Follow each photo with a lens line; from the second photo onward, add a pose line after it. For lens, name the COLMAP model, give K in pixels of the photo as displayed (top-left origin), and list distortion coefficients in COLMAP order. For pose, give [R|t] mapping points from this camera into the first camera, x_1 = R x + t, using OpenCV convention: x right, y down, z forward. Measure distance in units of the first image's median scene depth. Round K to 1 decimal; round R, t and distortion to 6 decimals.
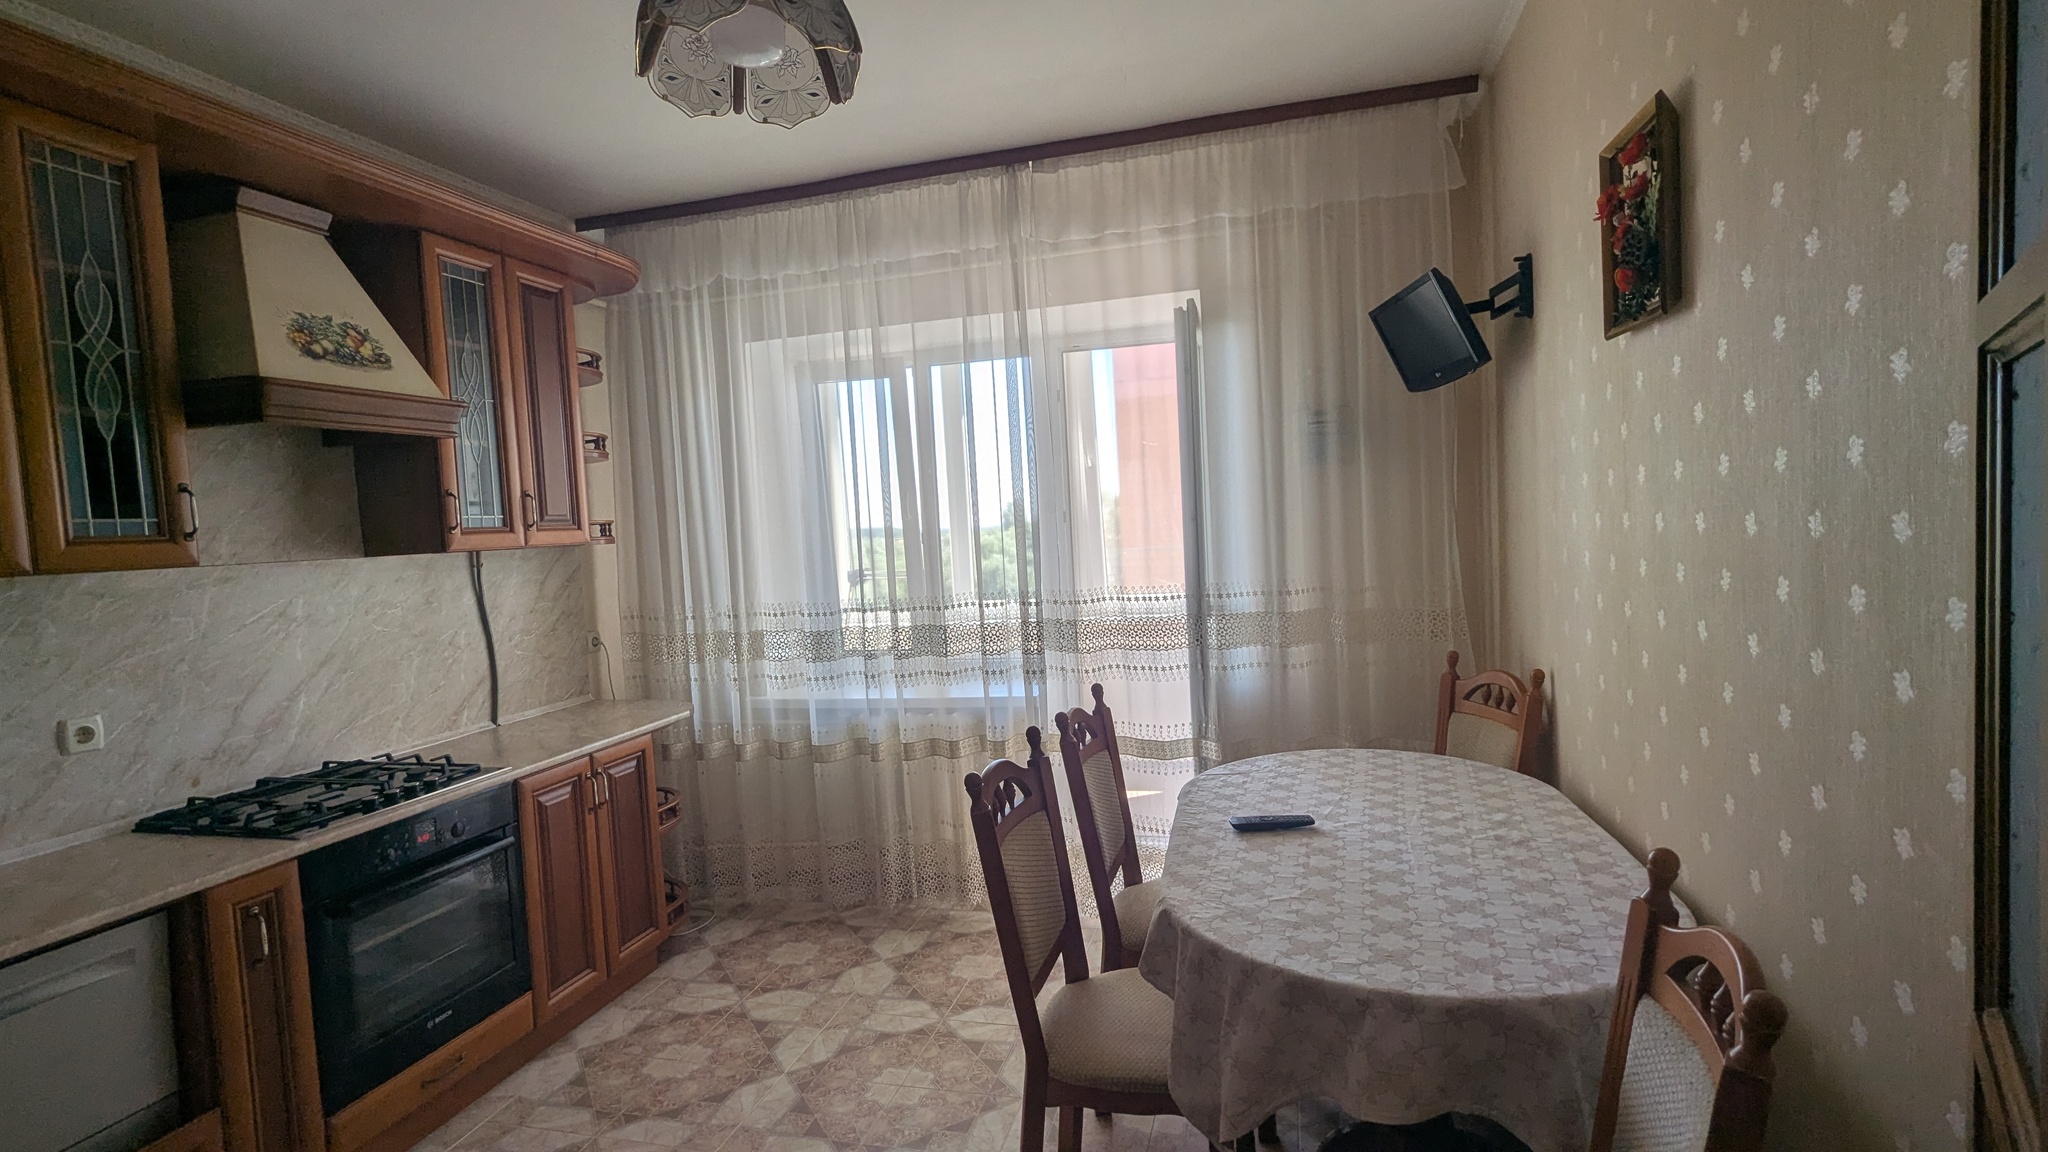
lens RADIAL K [[943.7, 0, 1017.4], [0, 943.7, 584.1], [0, 0, 1]] dist [0.000322, 0.000231]
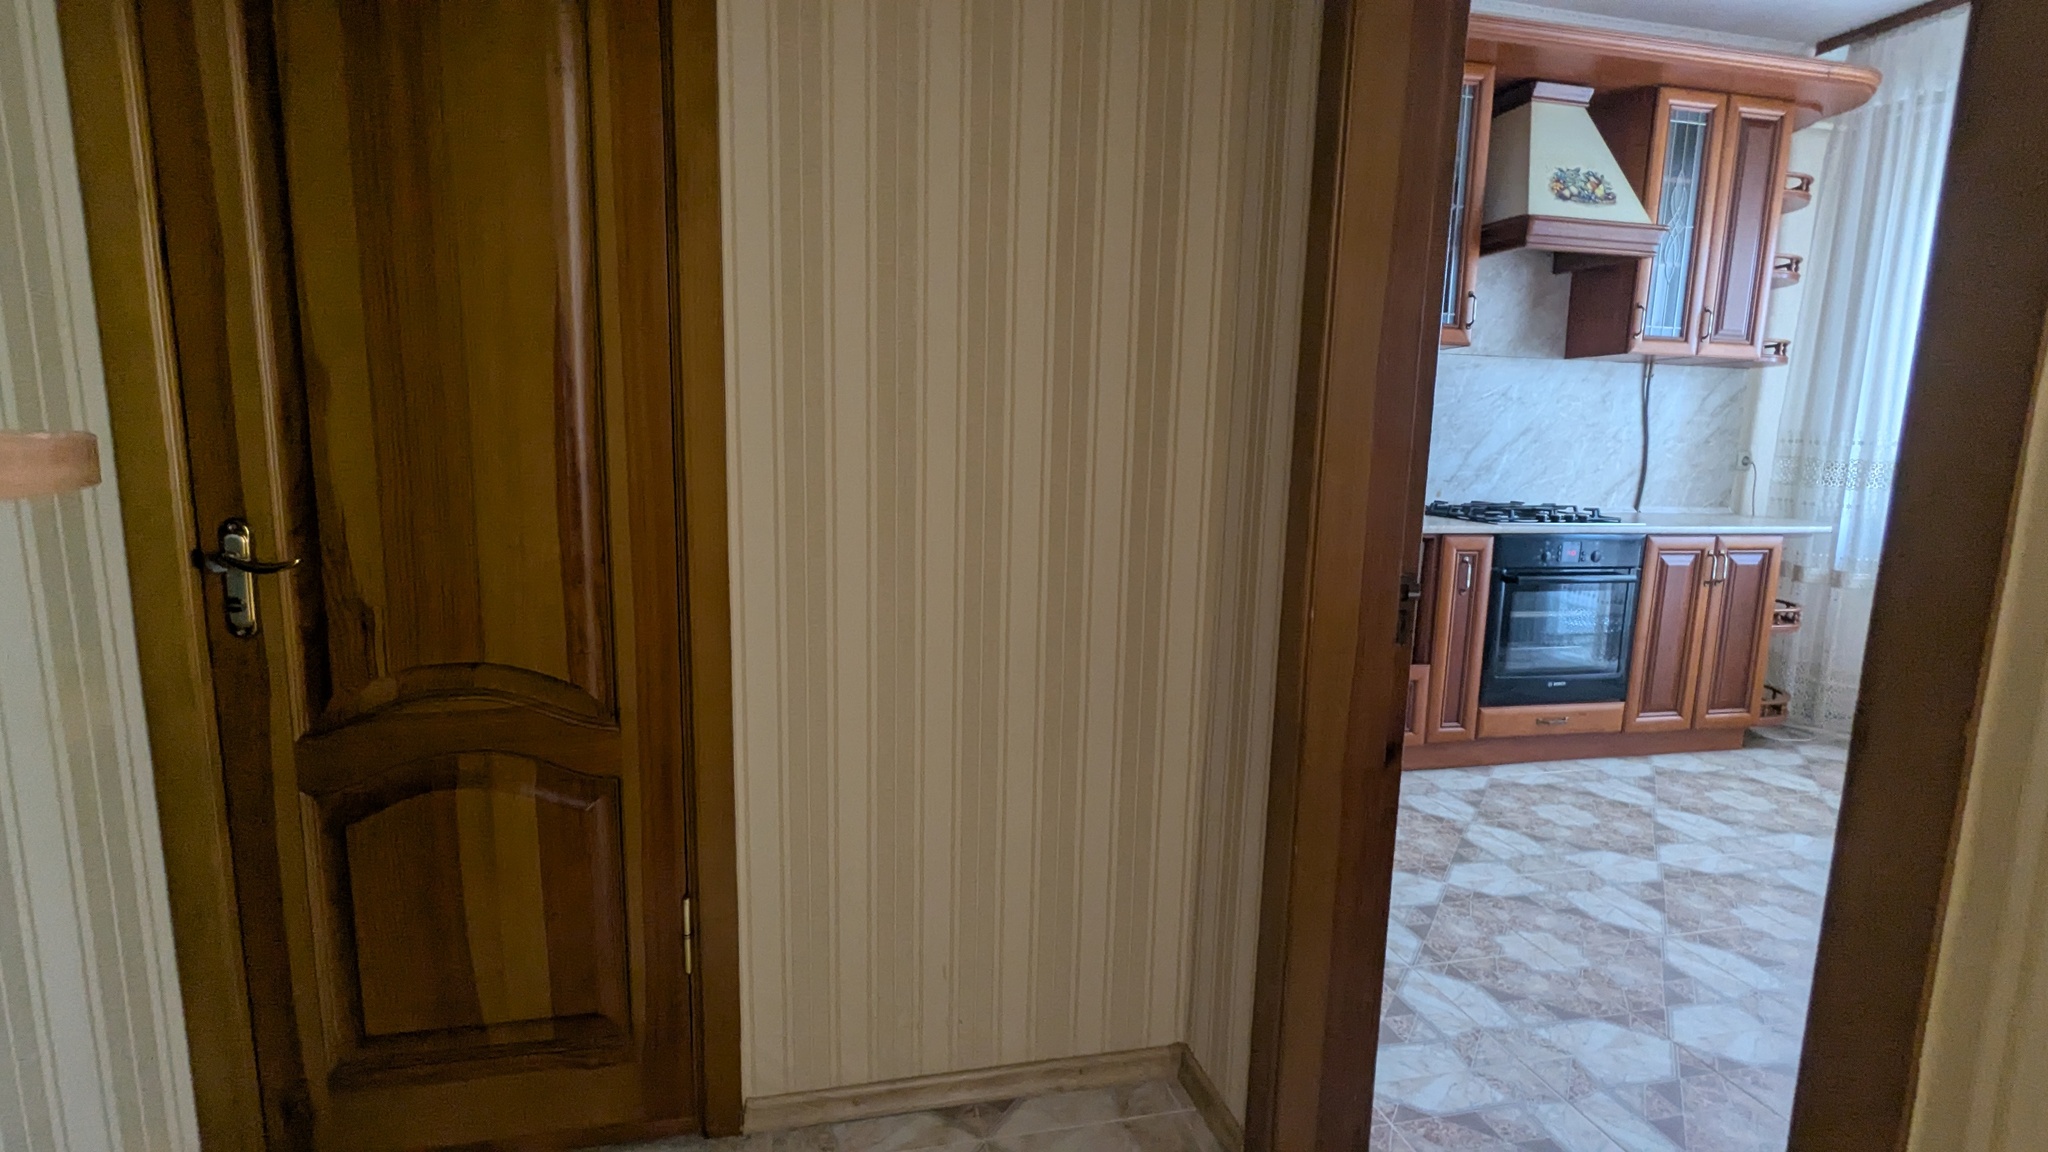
lens RADIAL K [[982.6, 0, 1021.5], [0, 982.6, 574.2], [0, 0, 1]] dist [-0.001442, -0.000900]
pose [[0.470823, 0.187322, -0.862111, 0.185302], [-0.110623, 0.982021, 0.152962, 0.137418], [0.875265, 0.023351, 0.483080, -0.311606]]
